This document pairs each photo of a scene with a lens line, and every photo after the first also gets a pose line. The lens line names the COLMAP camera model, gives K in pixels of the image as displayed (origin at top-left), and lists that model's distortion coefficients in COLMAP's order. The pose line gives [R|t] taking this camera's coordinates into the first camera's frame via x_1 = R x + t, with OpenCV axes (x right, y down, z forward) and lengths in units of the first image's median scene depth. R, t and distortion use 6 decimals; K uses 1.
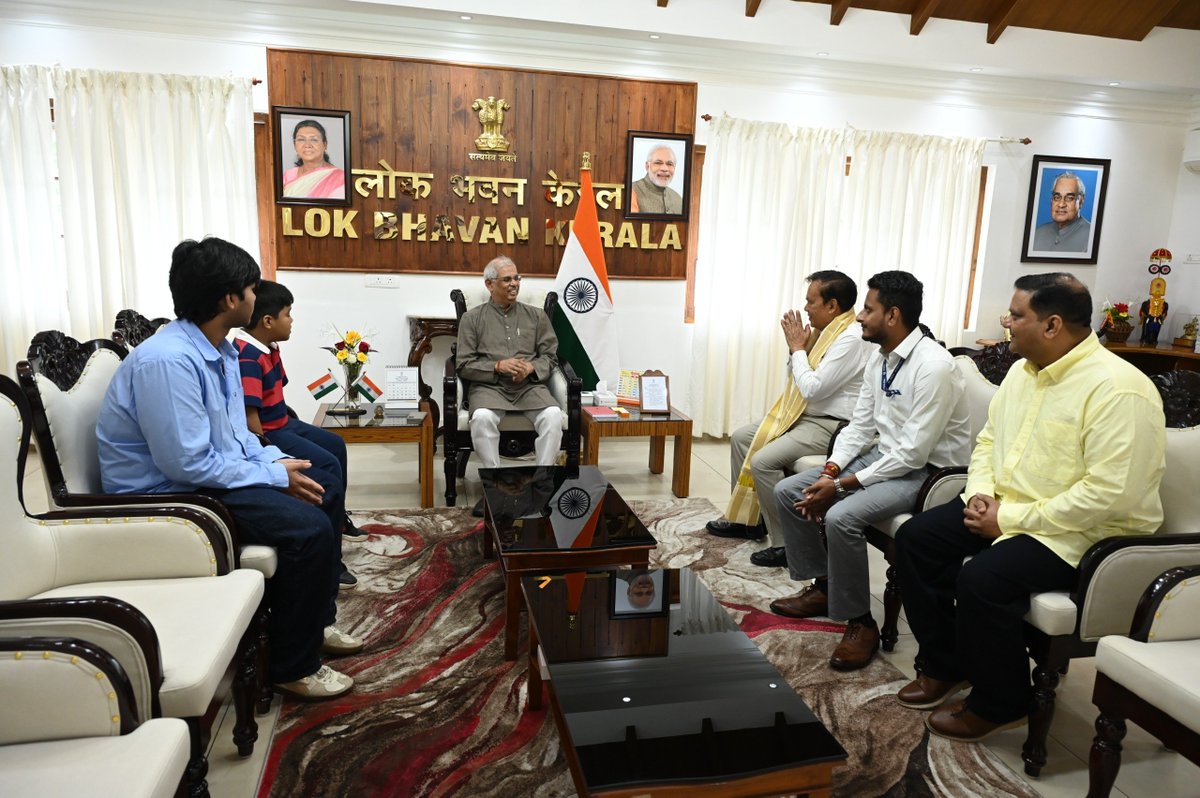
lens RADIAL K [[806.3, 0, 600.0], [0, 806.3, 399.0], [0, 0, 1]] dist [-0.005050, 0.000363]
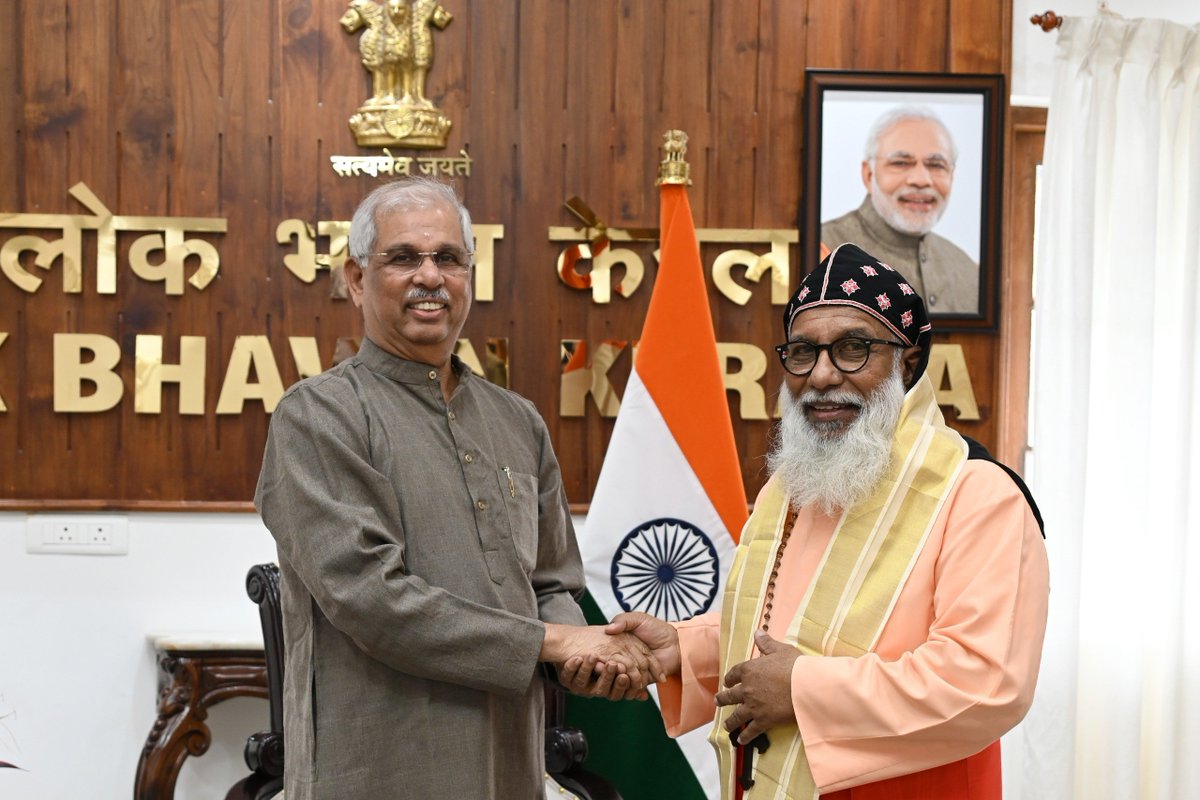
lens RADIAL K [[1820.2, 0, 508.5], [0, 1820.2, 519.5], [0, 0, 1]] dist [0.001443, 0.008614]
pose [[0.991248, -0.017728, -0.130820, 0.008432], [0.001114, 0.992031, -0.125989, -0.056681], [0.132011, 0.124741, 0.983368, 0.275264]]
